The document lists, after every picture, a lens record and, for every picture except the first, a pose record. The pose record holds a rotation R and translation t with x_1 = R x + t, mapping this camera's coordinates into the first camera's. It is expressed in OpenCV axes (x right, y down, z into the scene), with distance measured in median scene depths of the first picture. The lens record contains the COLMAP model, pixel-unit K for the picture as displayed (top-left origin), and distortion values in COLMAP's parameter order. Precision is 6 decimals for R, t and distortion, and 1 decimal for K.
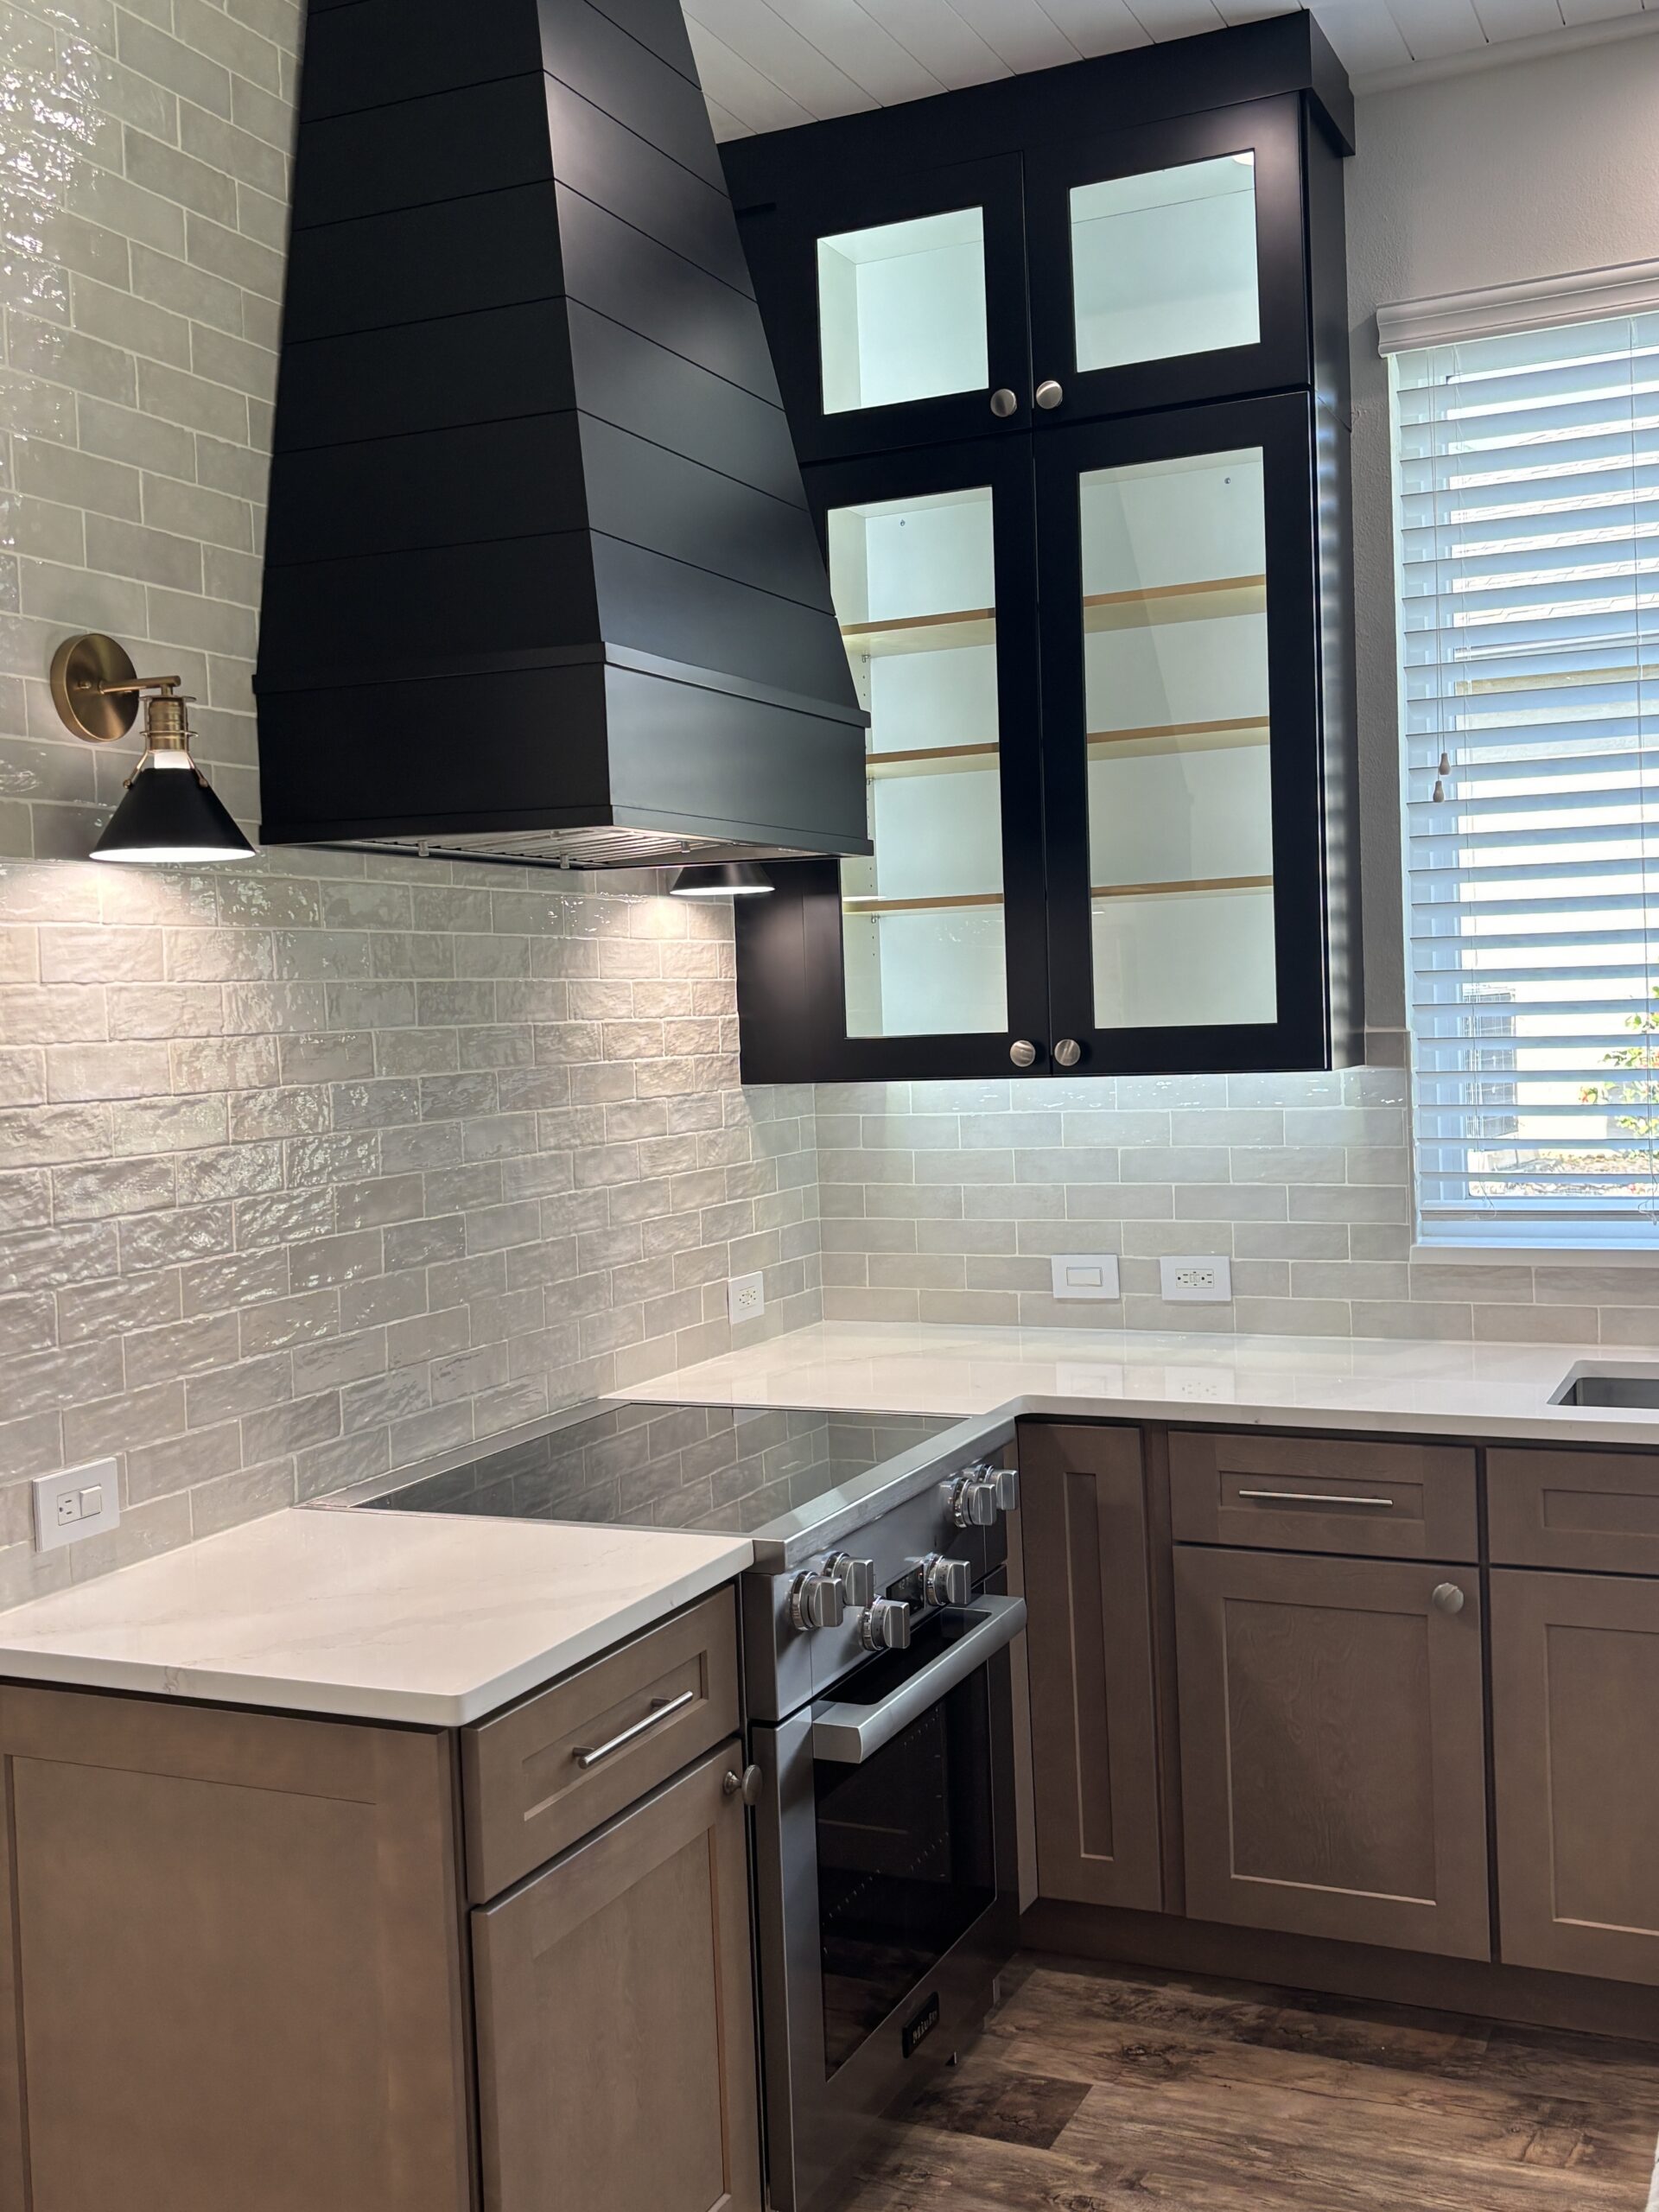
lens RADIAL K [[2219.8, 0, 844.6], [0, 2219.8, 1086.2], [0, 0, 1]] dist [0.035409, 0.000000]
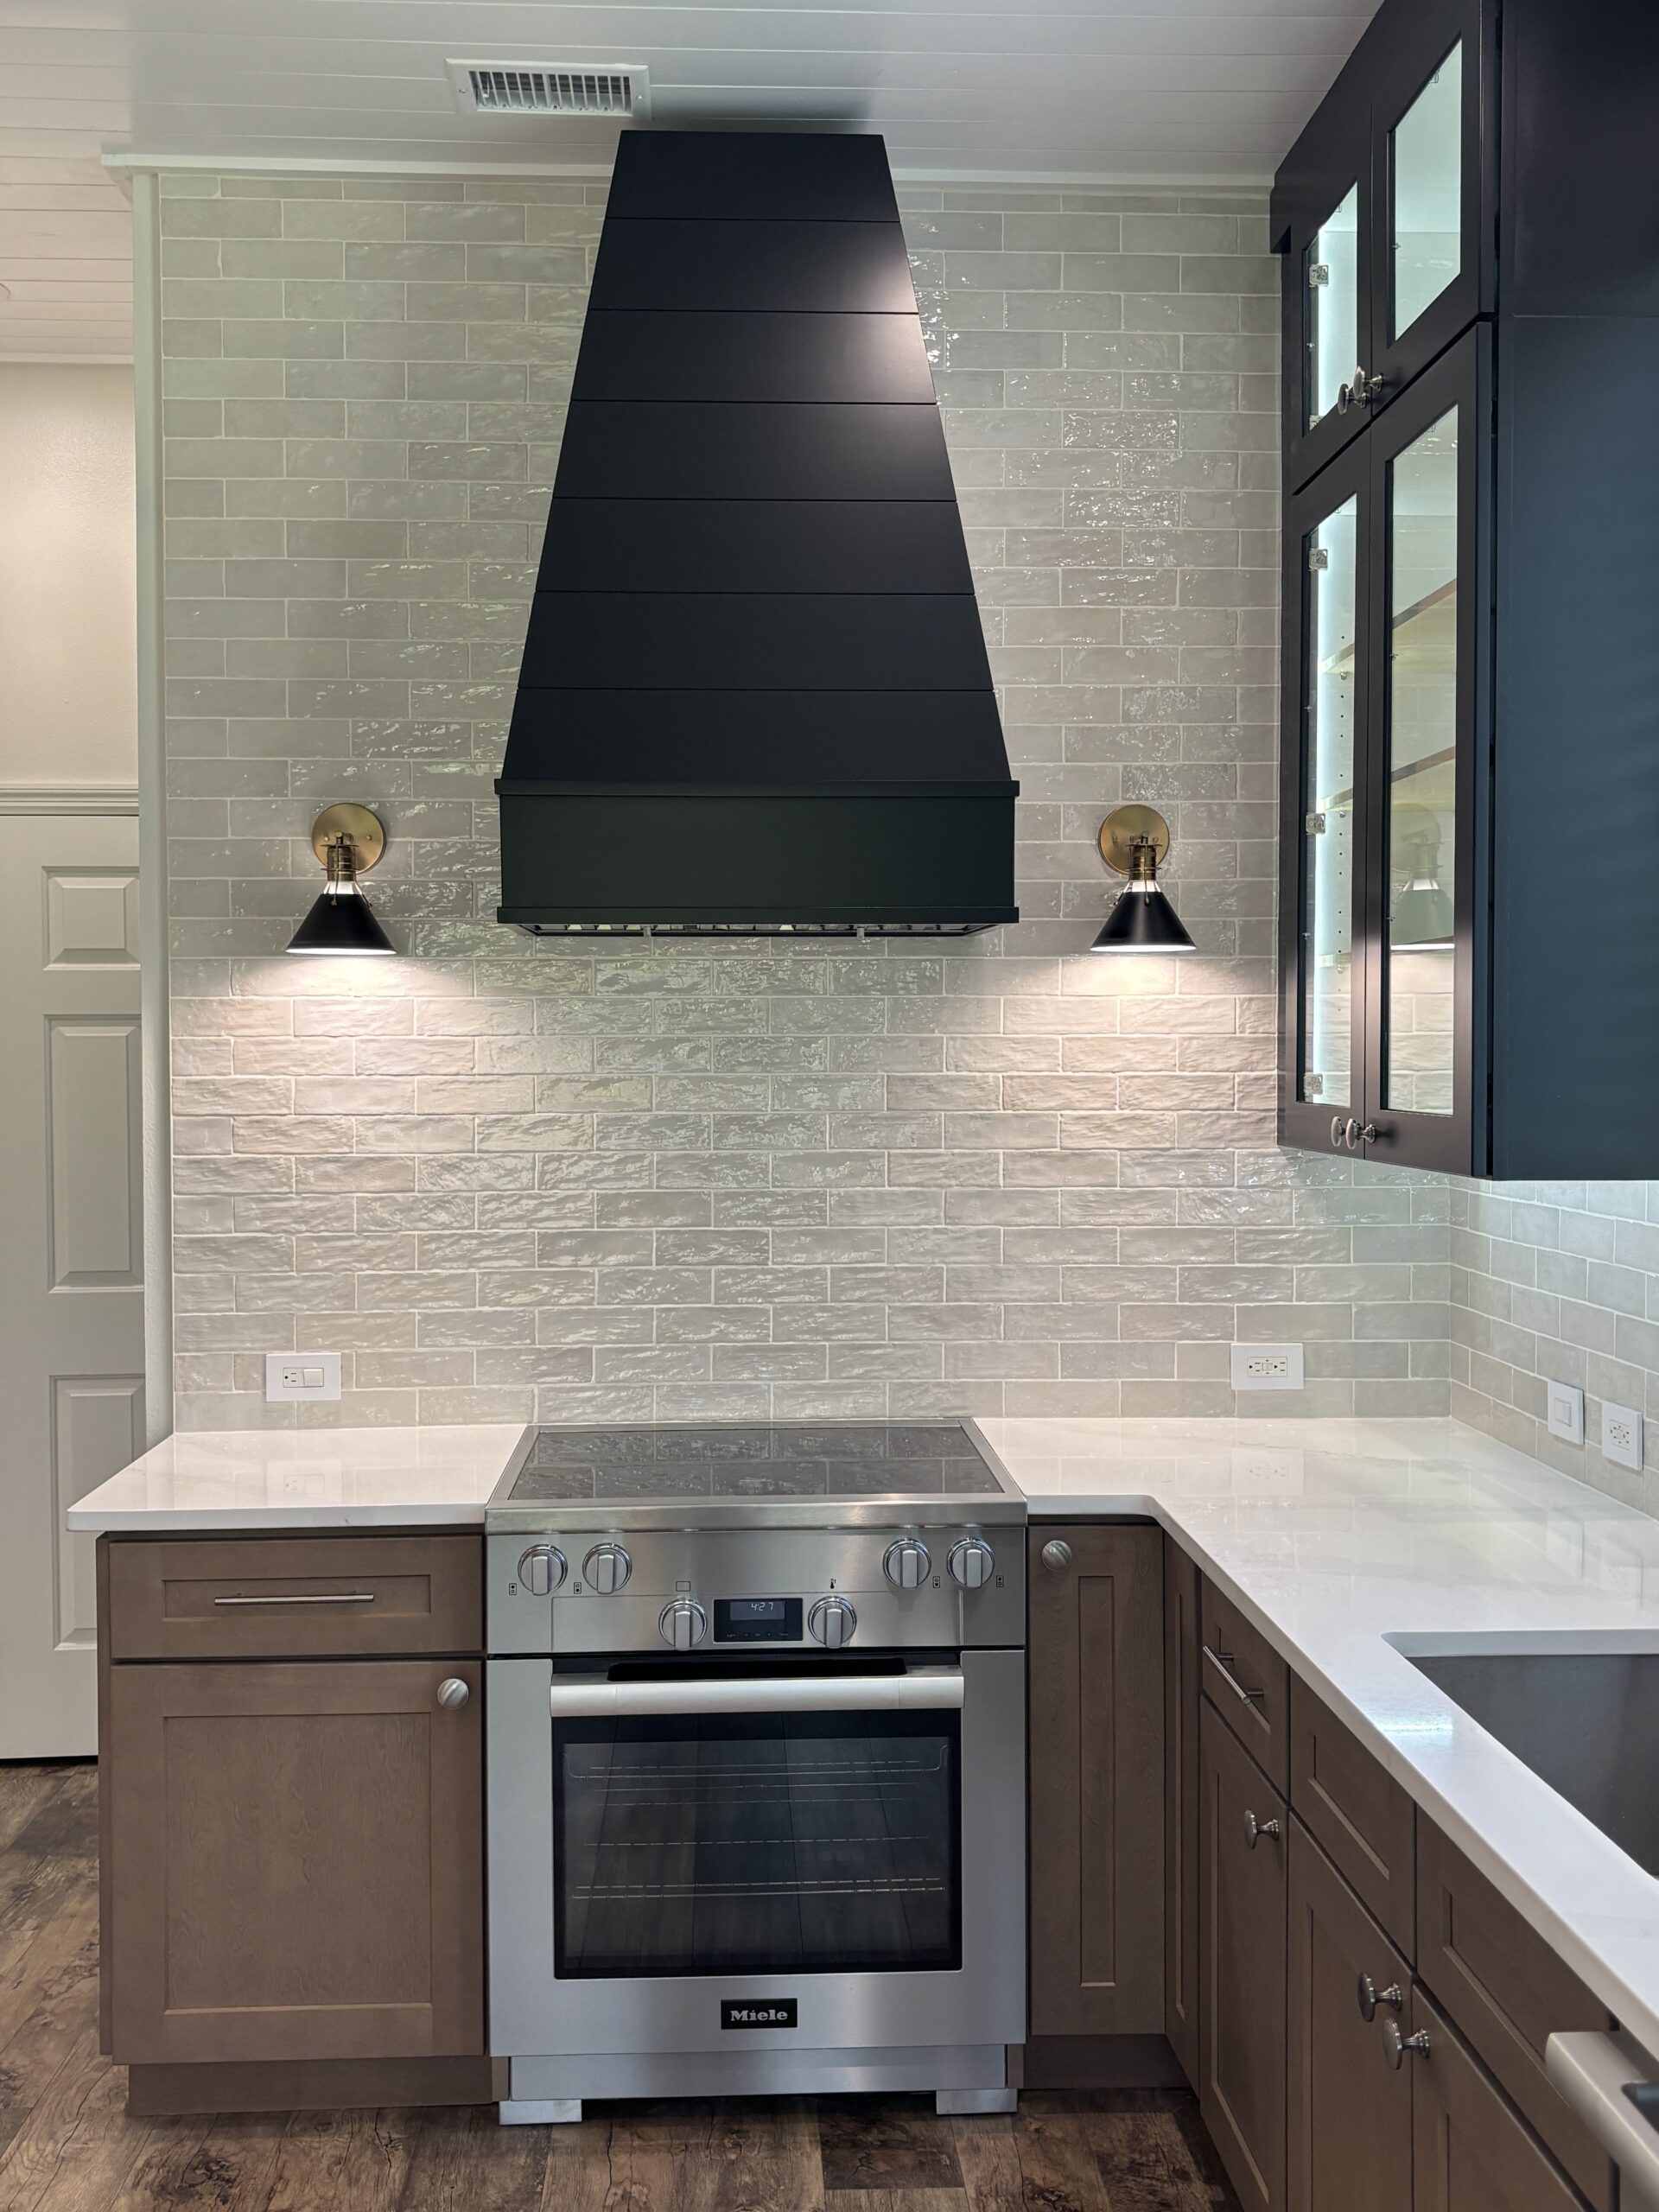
lens RADIAL K [[2219.8, 0, 821.6], [0, 2219.8, 1110.0], [0, 0, 1]] dist [0.035409, 0.000000]
pose [[0.455197, 0.061726, -0.888248, 0.887186], [-0.047406, 0.997859, 0.045049, -0.061578], [0.889128, 0.021603, 0.457149, 0.469649]]
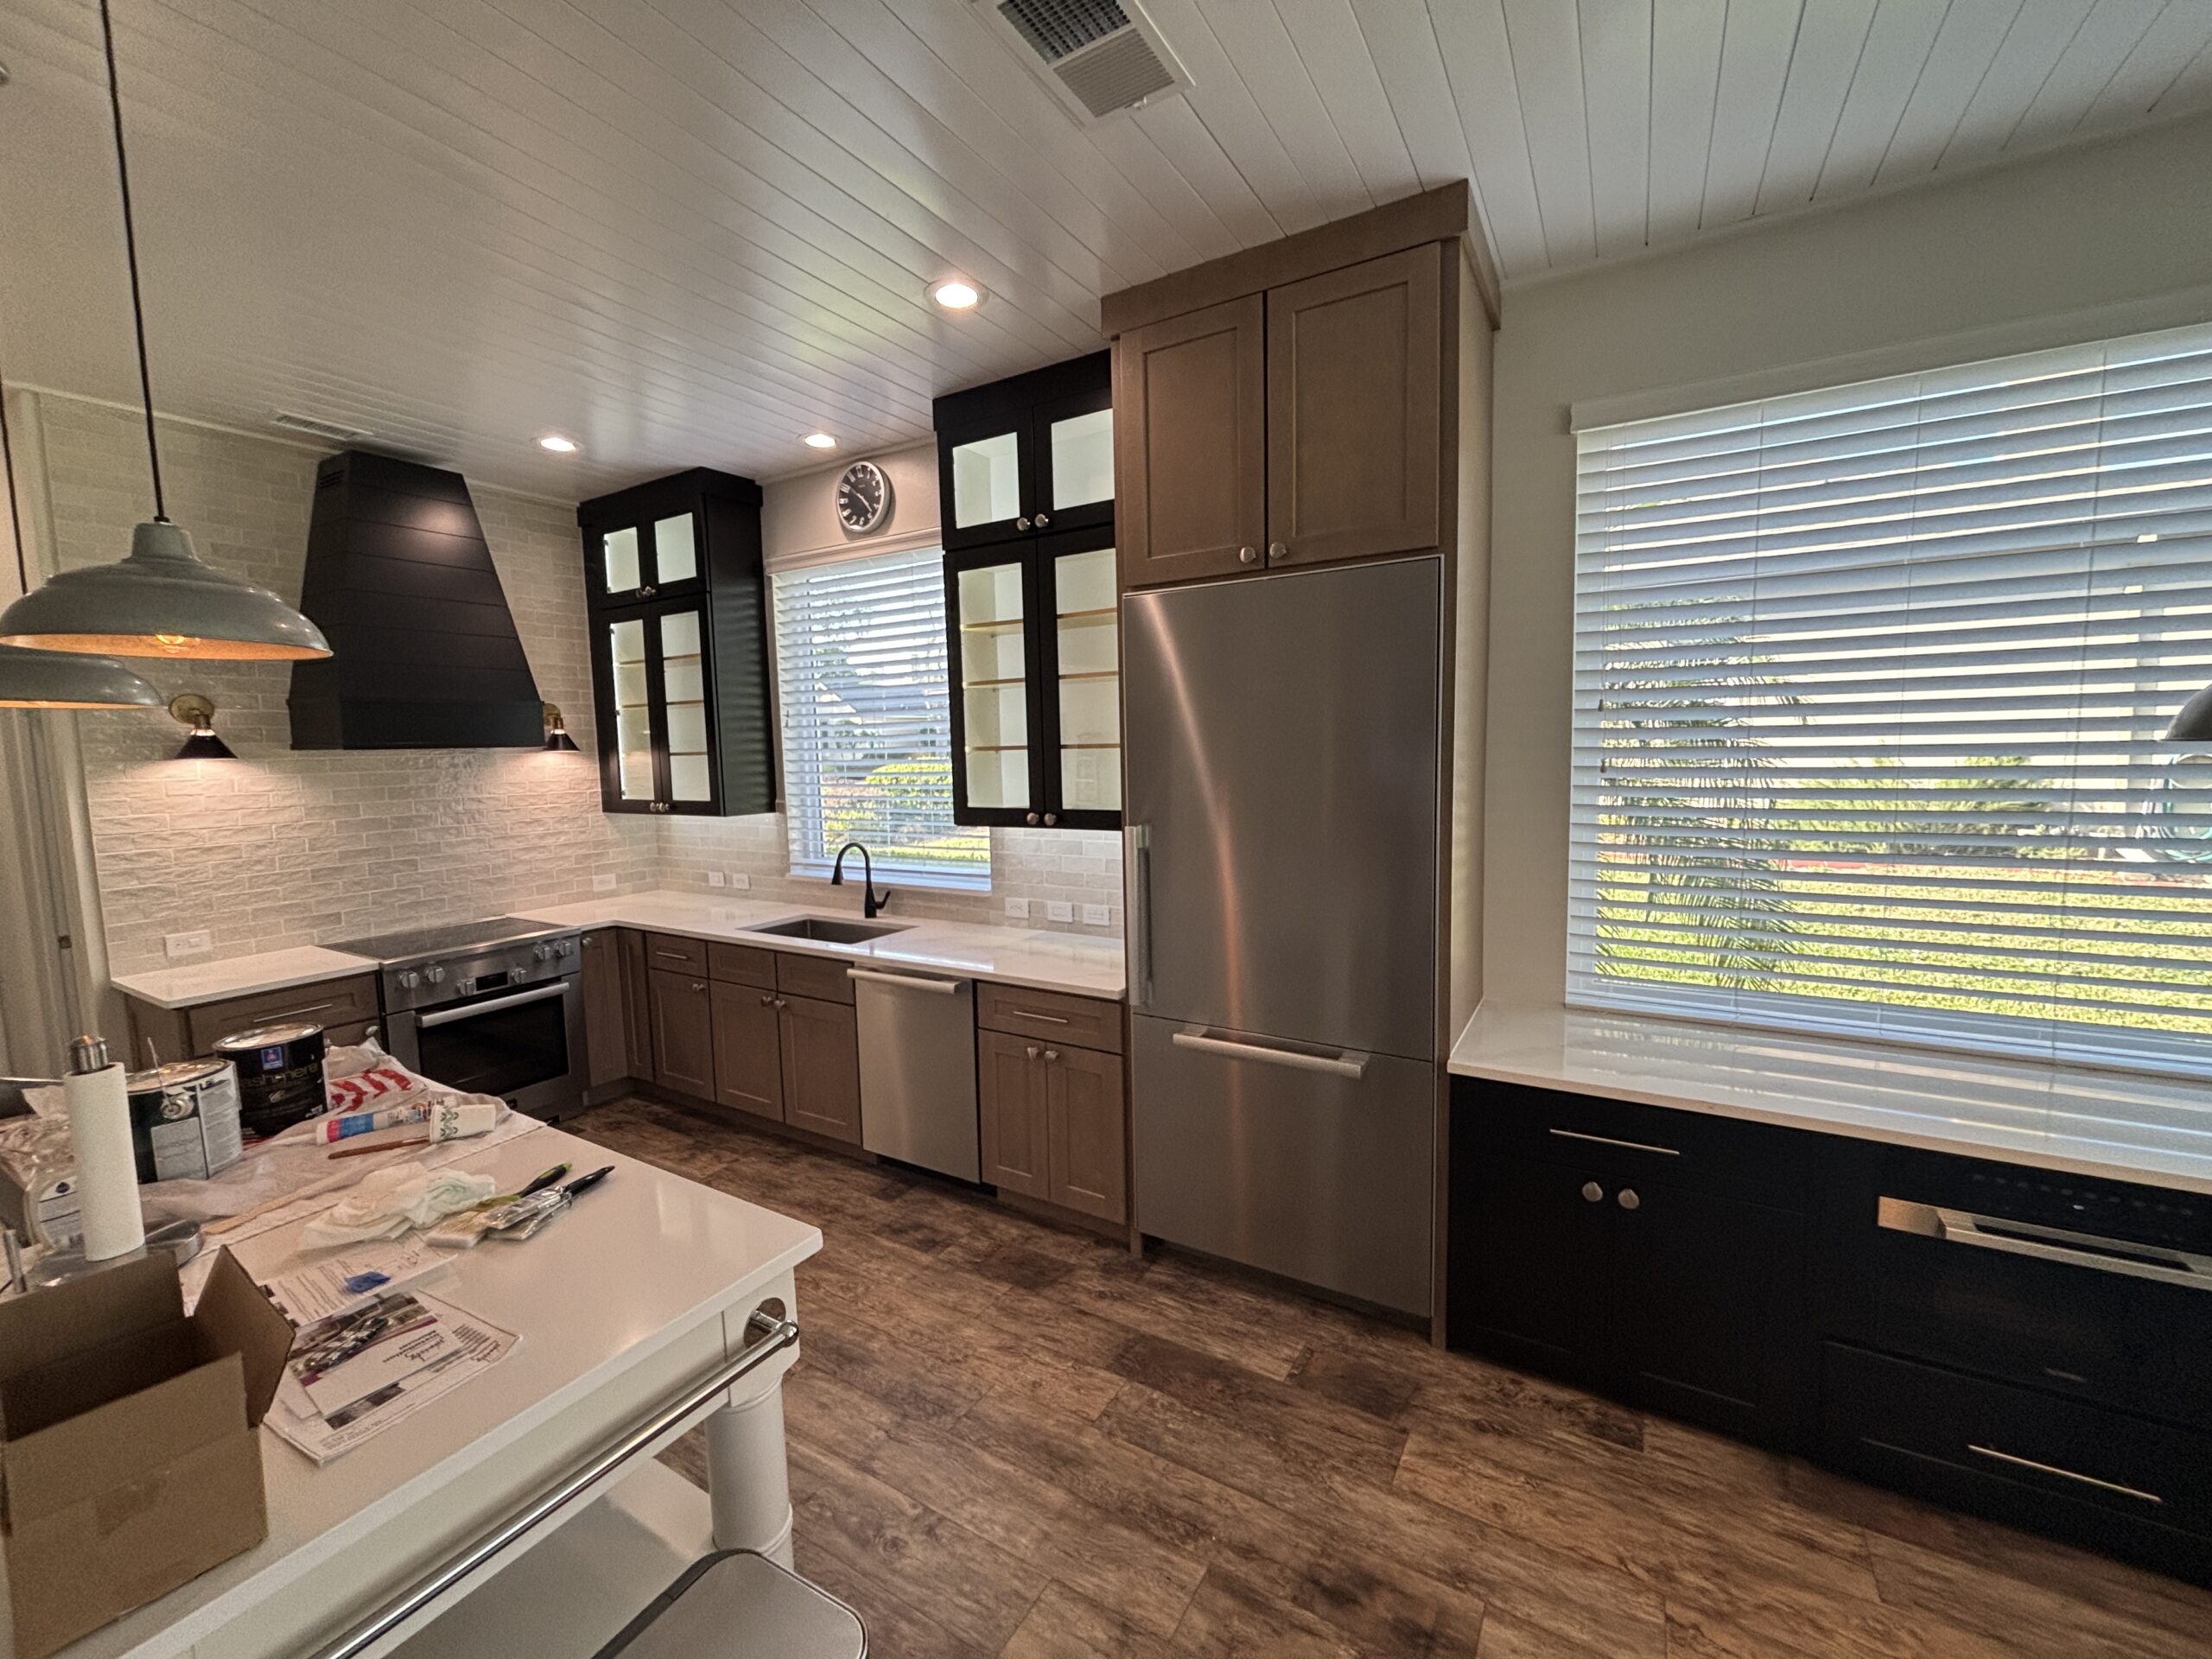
lens RADIAL K [[893.7, 0, 1103.2], [0, 893.7, 827.2], [0, 0, 1]] dist [-0.002696, 0.001751]
pose [[0.992662, 0.027867, -0.117667, 0.960758], [-0.020730, 0.997895, 0.061450, -0.086889], [0.119131, -0.058559, 0.991150, -0.167848]]
